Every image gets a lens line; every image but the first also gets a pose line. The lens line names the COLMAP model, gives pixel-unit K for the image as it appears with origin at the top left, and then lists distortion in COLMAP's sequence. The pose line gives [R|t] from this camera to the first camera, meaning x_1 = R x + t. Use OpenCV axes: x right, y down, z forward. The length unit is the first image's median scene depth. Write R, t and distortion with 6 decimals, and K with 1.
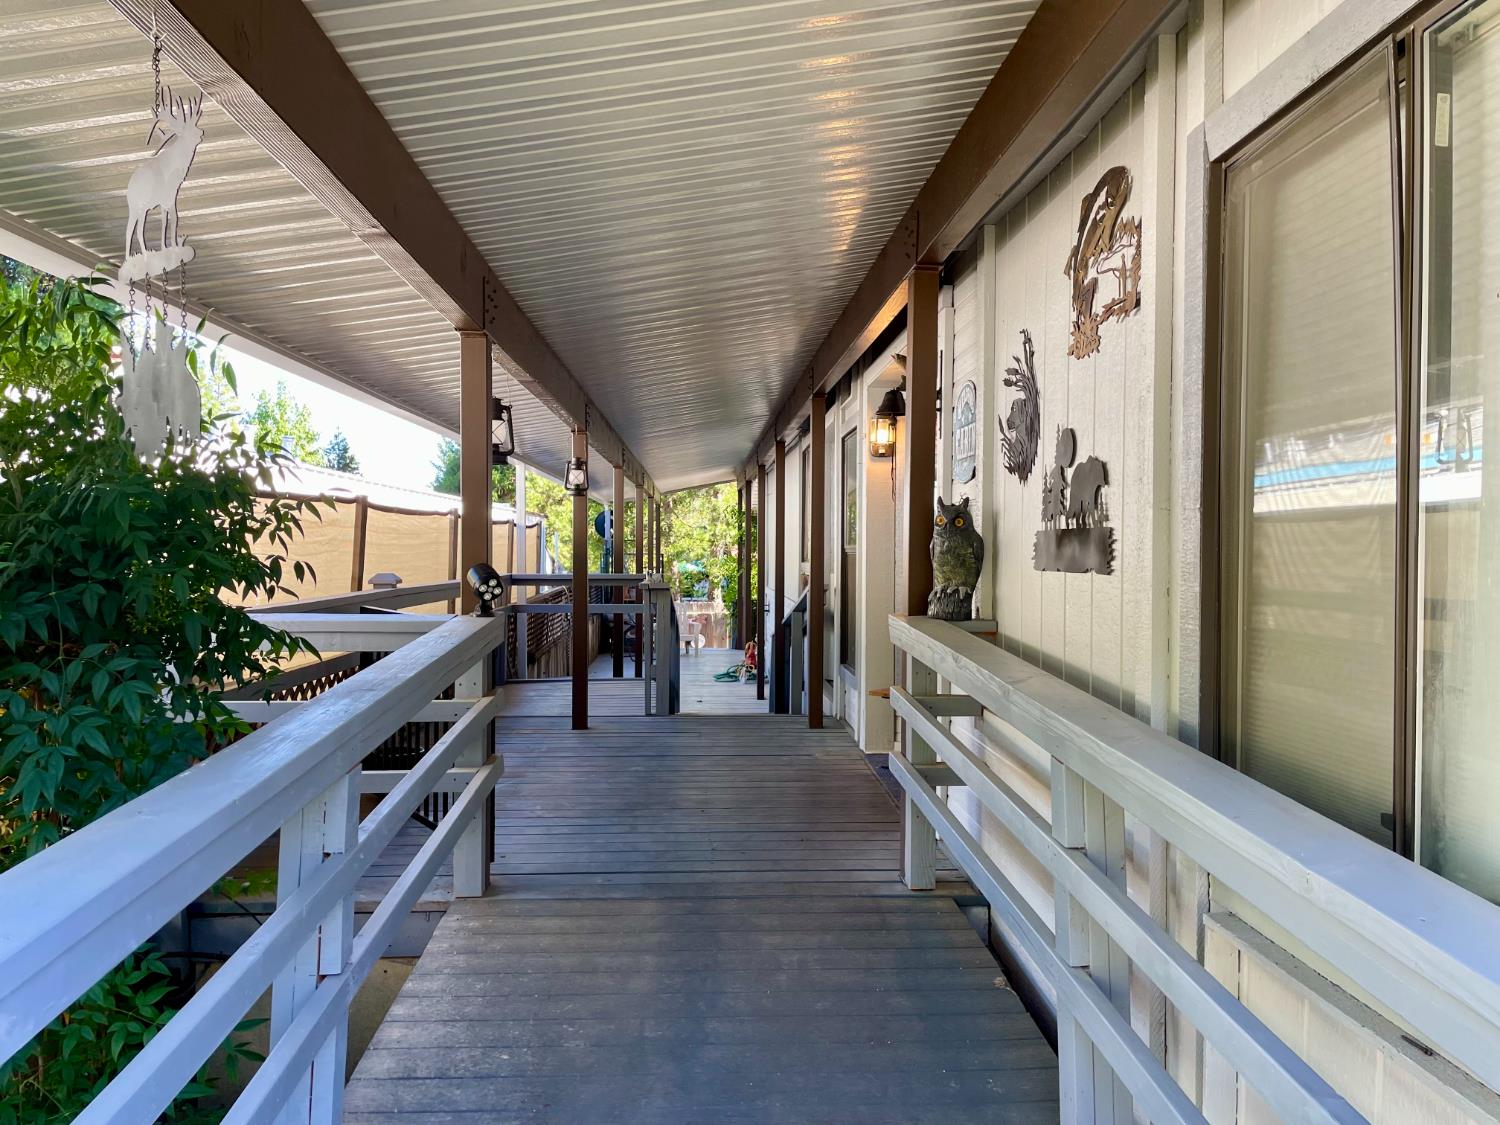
lens RADIAL K [[1132.1, 0, 761.8], [0, 1132.1, 557.5], [0, 0, 1]] dist [0.086635, -0.117906]
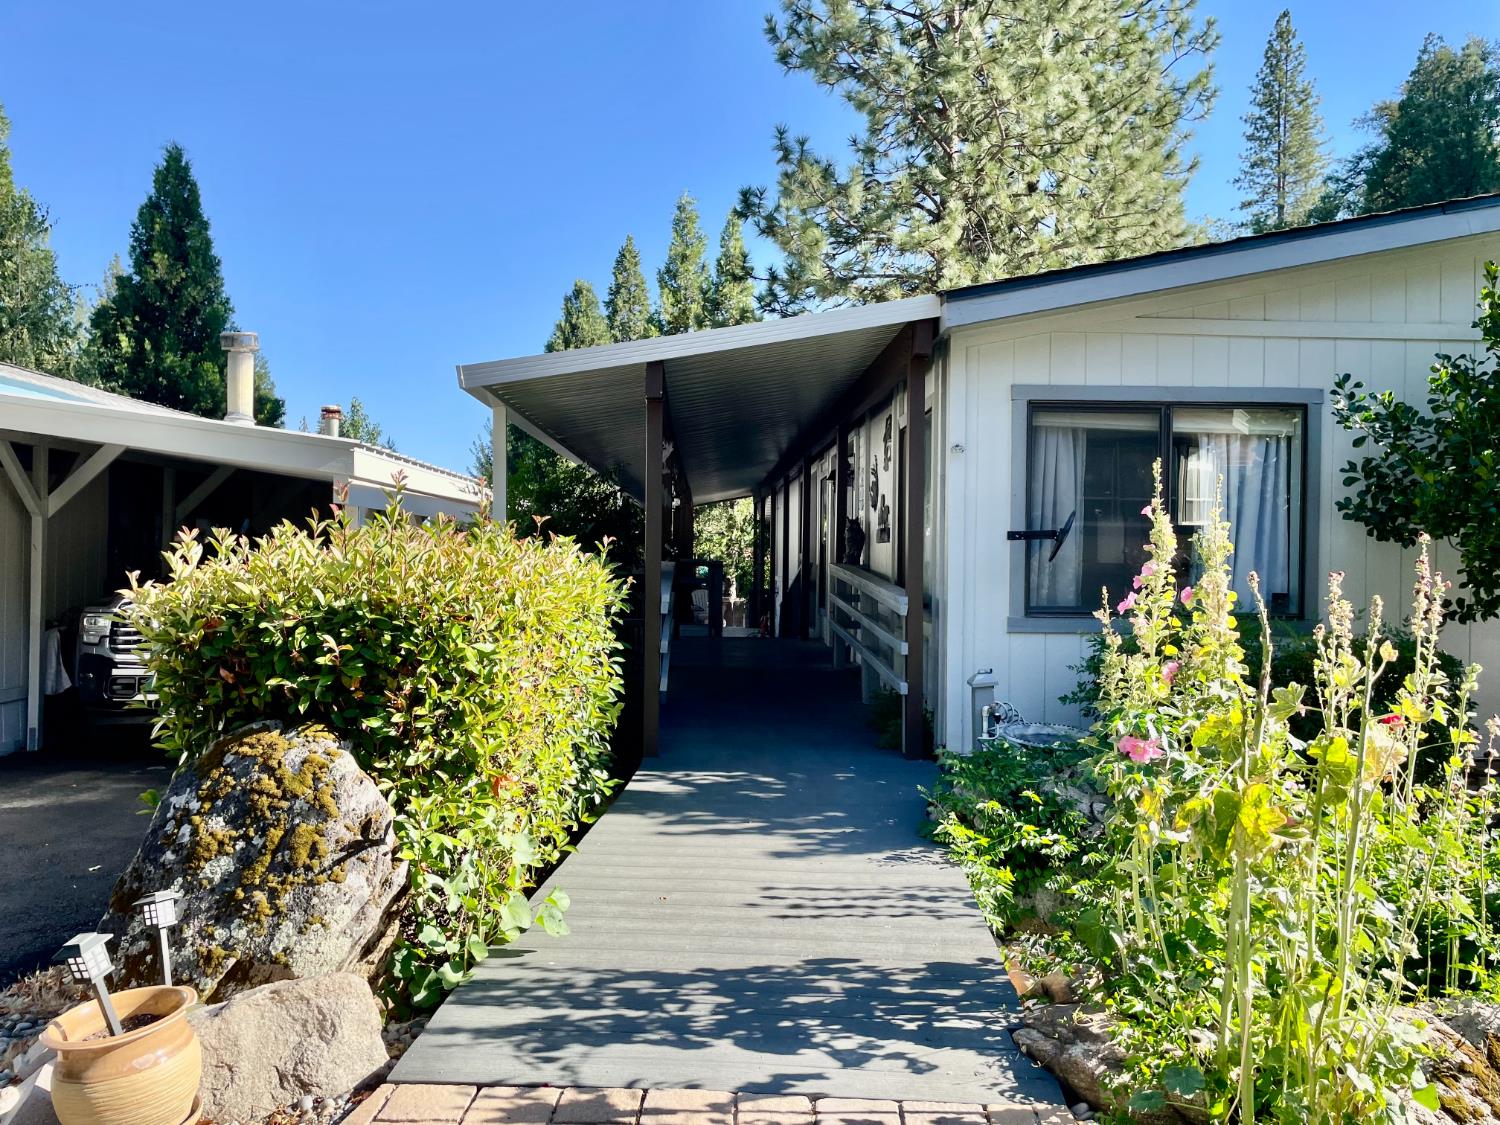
lens RADIAL K [[1132.1, 0, 761.8], [0, 1132.1, 557.5], [0, 0, 1]] dist [0.086635, -0.117906]
pose [[0.999966, 0.005178, -0.006364, -0.005897], [-0.005224, 0.999961, -0.007132, 0.016782], [0.006327, 0.007165, 0.999954, -0.444427]]
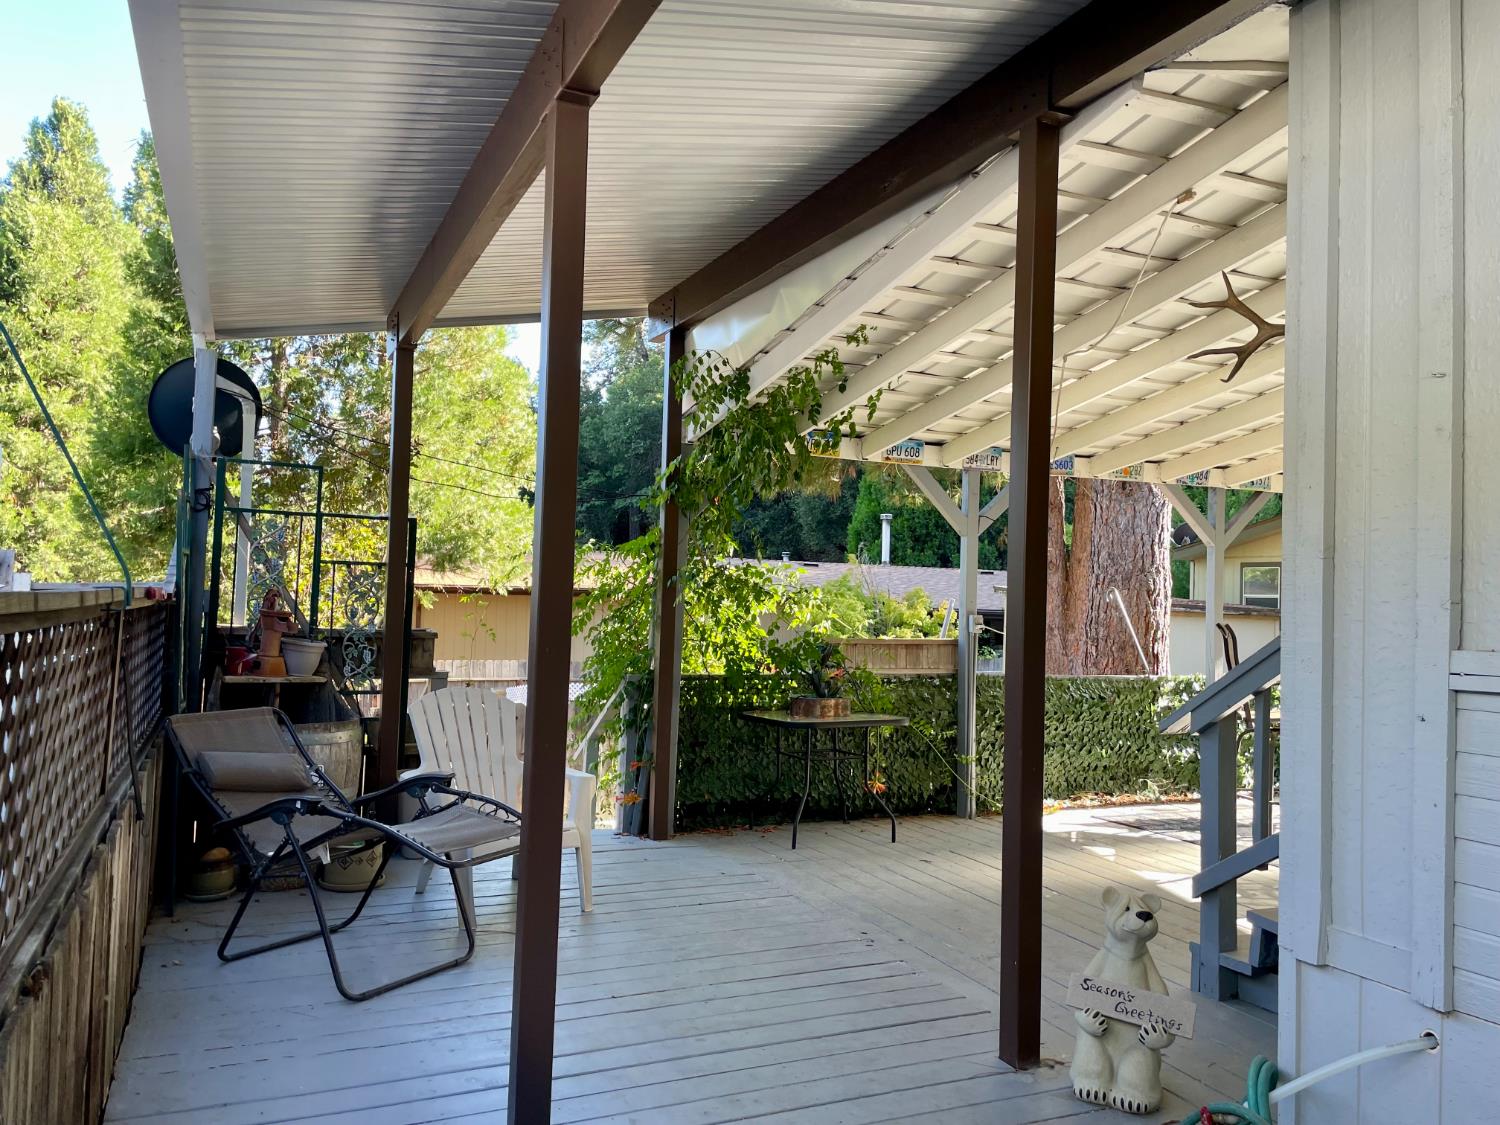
lens RADIAL K [[1132.1, 0, 761.8], [0, 1132.1, 557.5], [0, 0, 1]] dist [0.086635, -0.117906]
pose [[0.933474, 0.034229, 0.357008, -0.174581], [-0.019467, 0.998803, -0.044863, 0.030049], [-0.358117, 0.034928, 0.933023, 1.125405]]
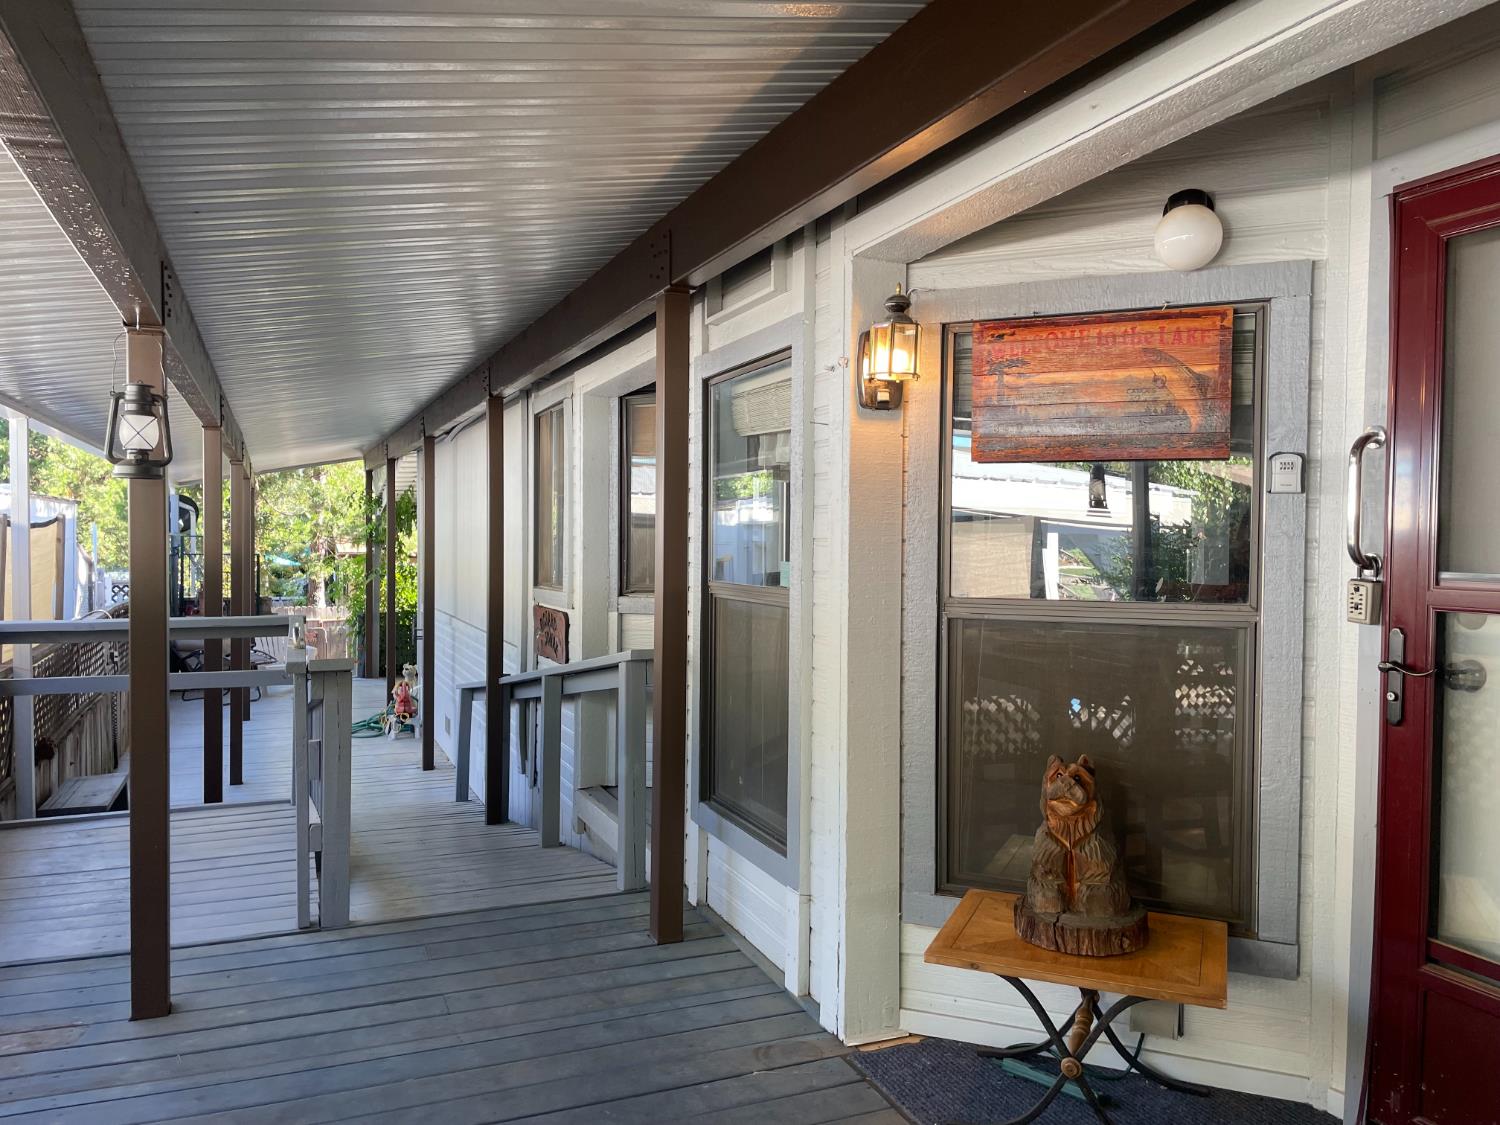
lens RADIAL K [[1132.1, 0, 761.8], [0, 1132.1, 557.5], [0, 0, 1]] dist [0.086635, -0.117906]
pose [[0.941008, -0.003821, 0.338364, -0.048705], [-0.000236, 0.999929, 0.011948, -0.016089], [-0.338385, -0.011323, 0.940940, 0.280925]]
